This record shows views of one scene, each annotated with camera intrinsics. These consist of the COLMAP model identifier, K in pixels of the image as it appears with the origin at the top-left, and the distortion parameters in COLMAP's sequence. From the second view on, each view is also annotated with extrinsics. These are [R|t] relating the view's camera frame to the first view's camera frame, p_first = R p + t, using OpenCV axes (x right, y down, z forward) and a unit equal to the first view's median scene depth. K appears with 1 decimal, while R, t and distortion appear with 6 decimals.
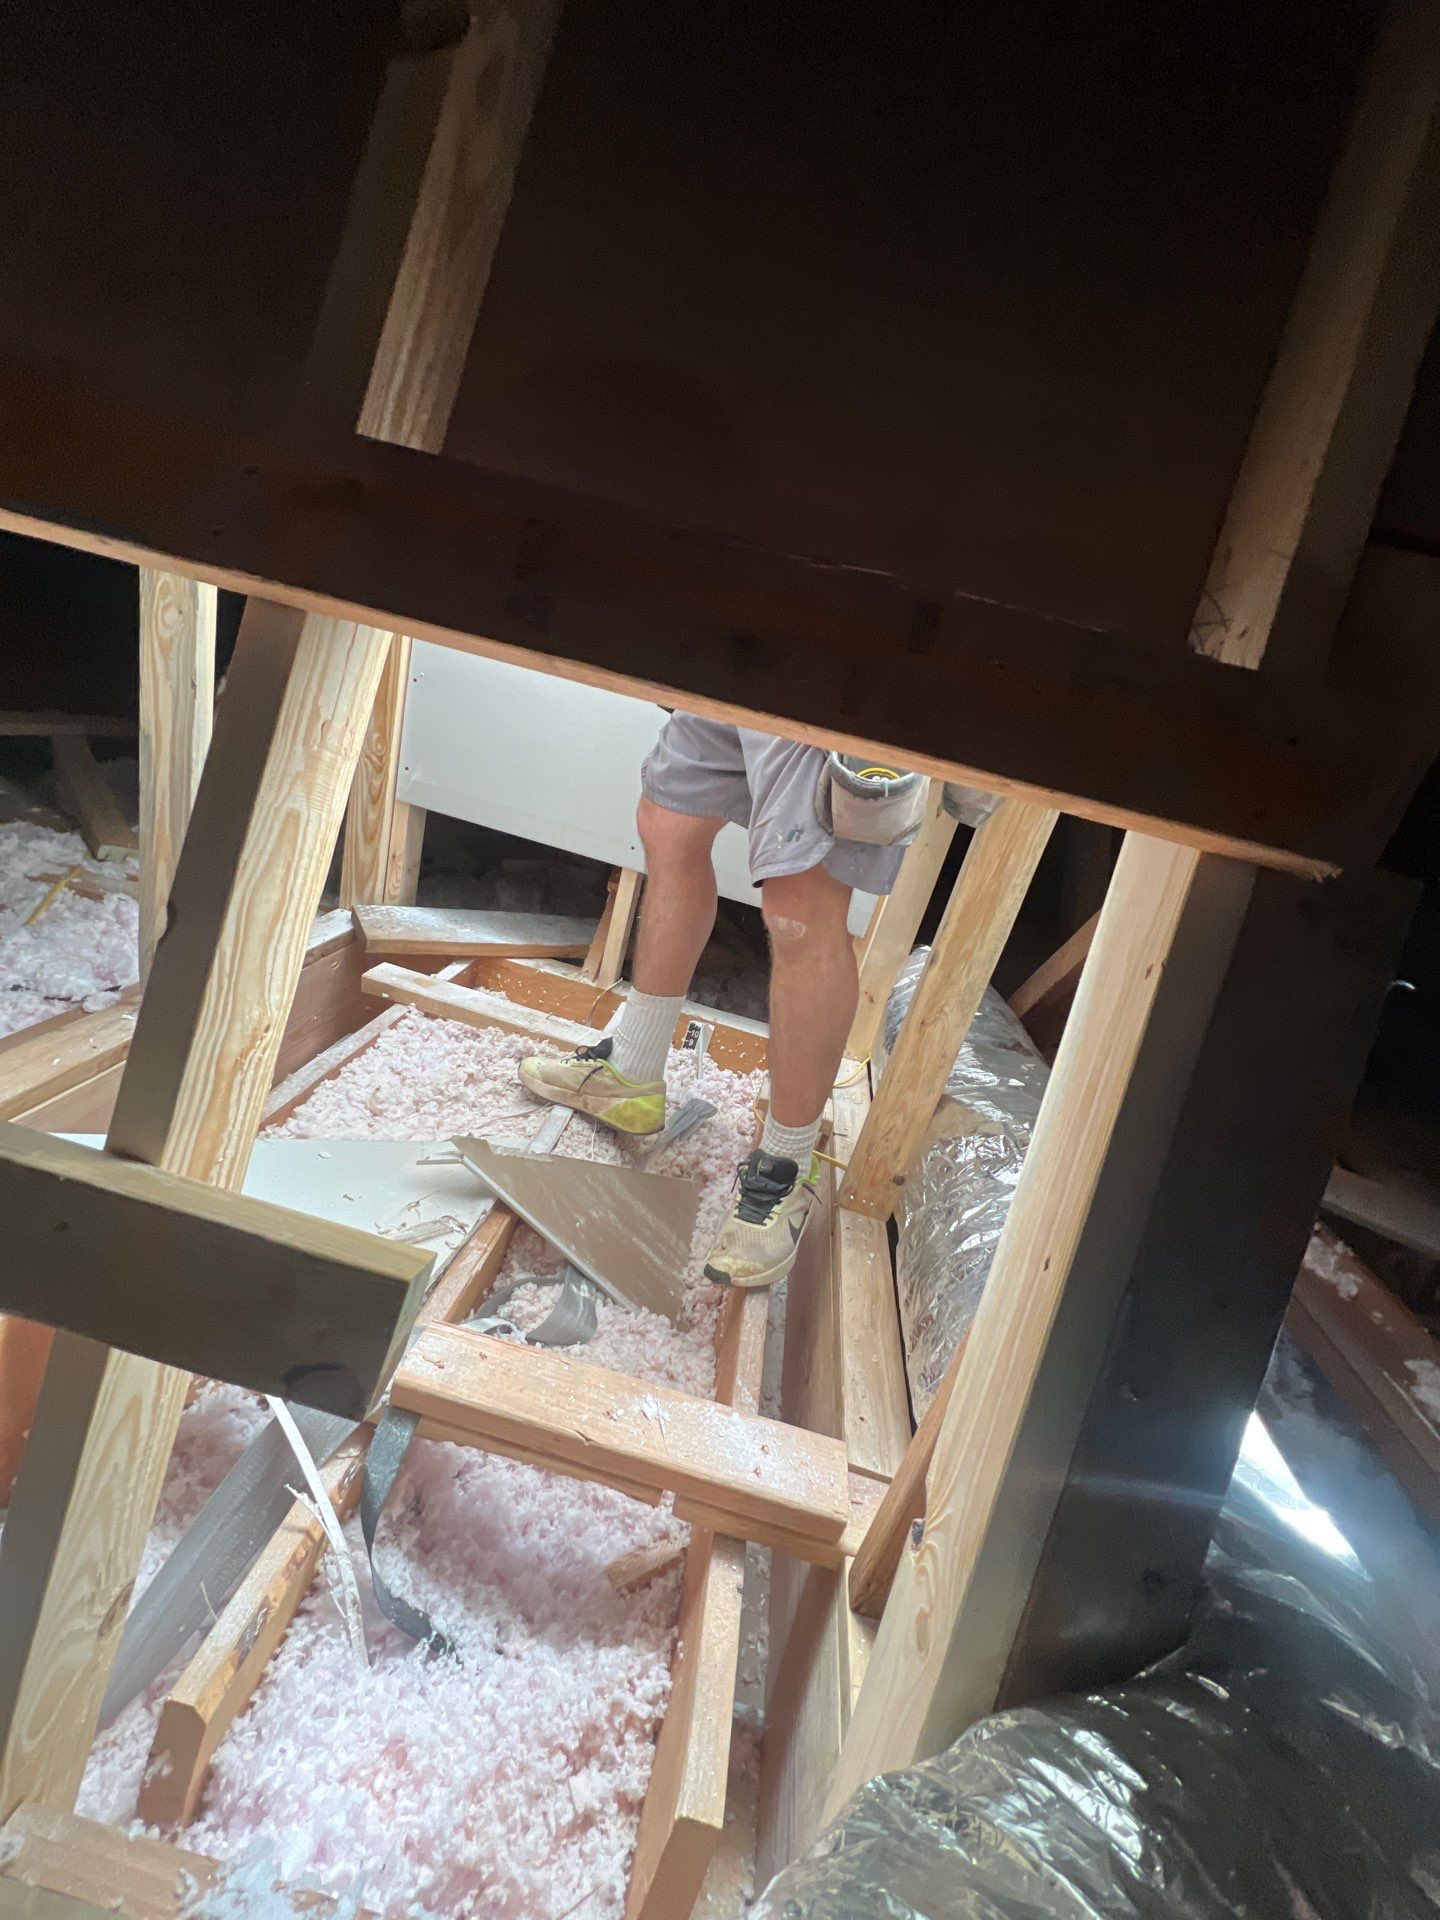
lens RADIAL K [[763.6, 0, 720.0], [0, 763.6, 960.0], [0, 0, 1]] dist [-0.000384, 0.000098]
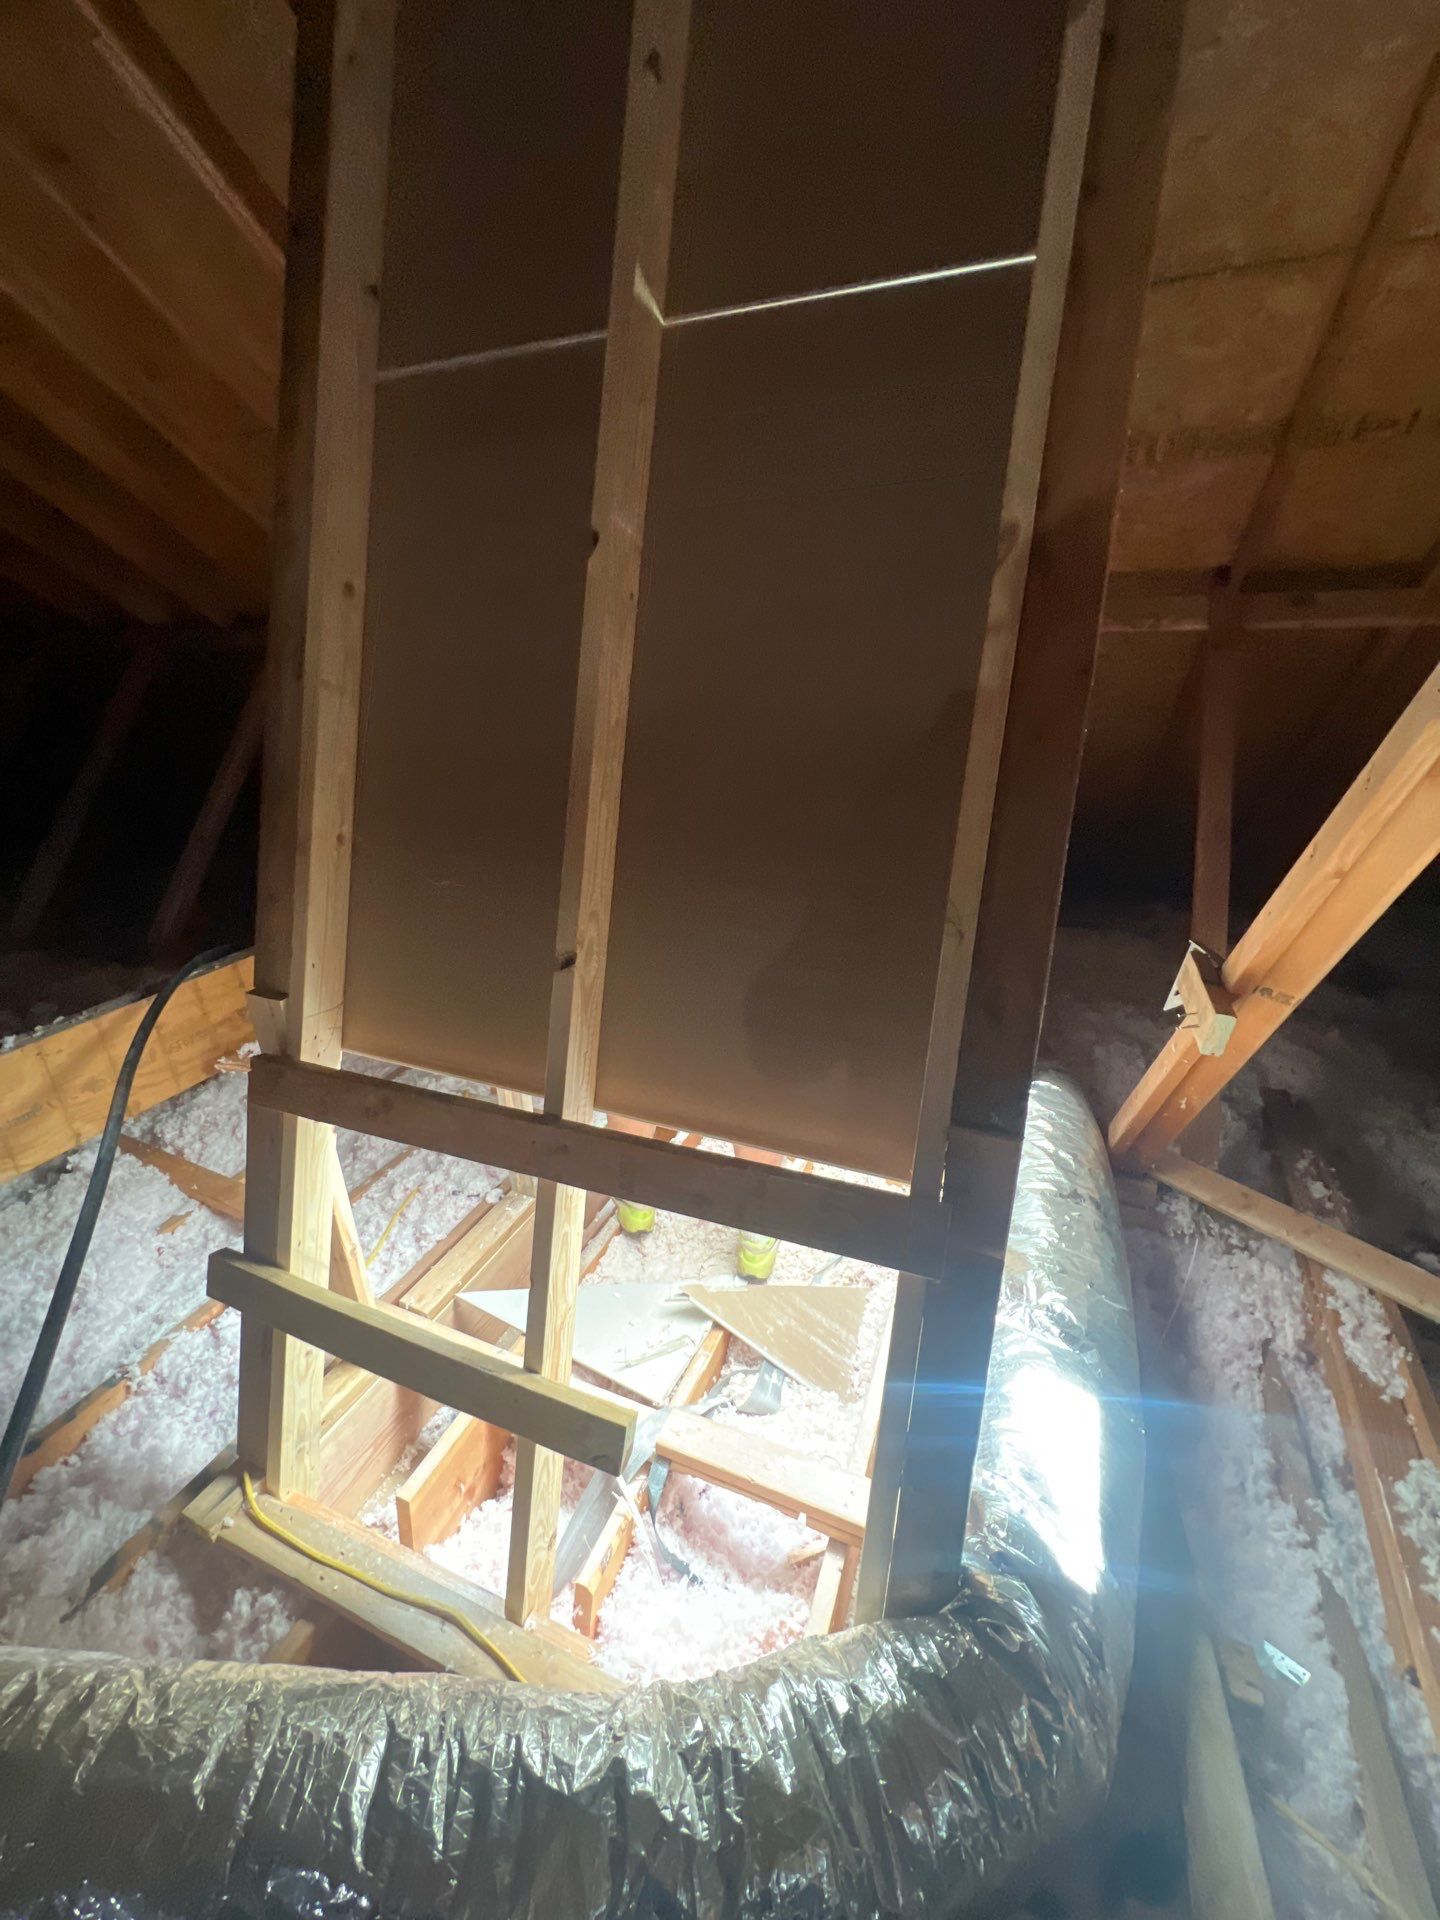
lens RADIAL K [[763.6, 0, 720.0], [0, 763.6, 960.0], [0, 0, 1]] dist [-0.000384, 0.000098]
pose [[0.926839, -0.153961, -0.342440, 0.588218], [0.153362, 0.987744, -0.029004, -0.589734], [0.342708, -0.025635, 0.939092, -0.753403]]
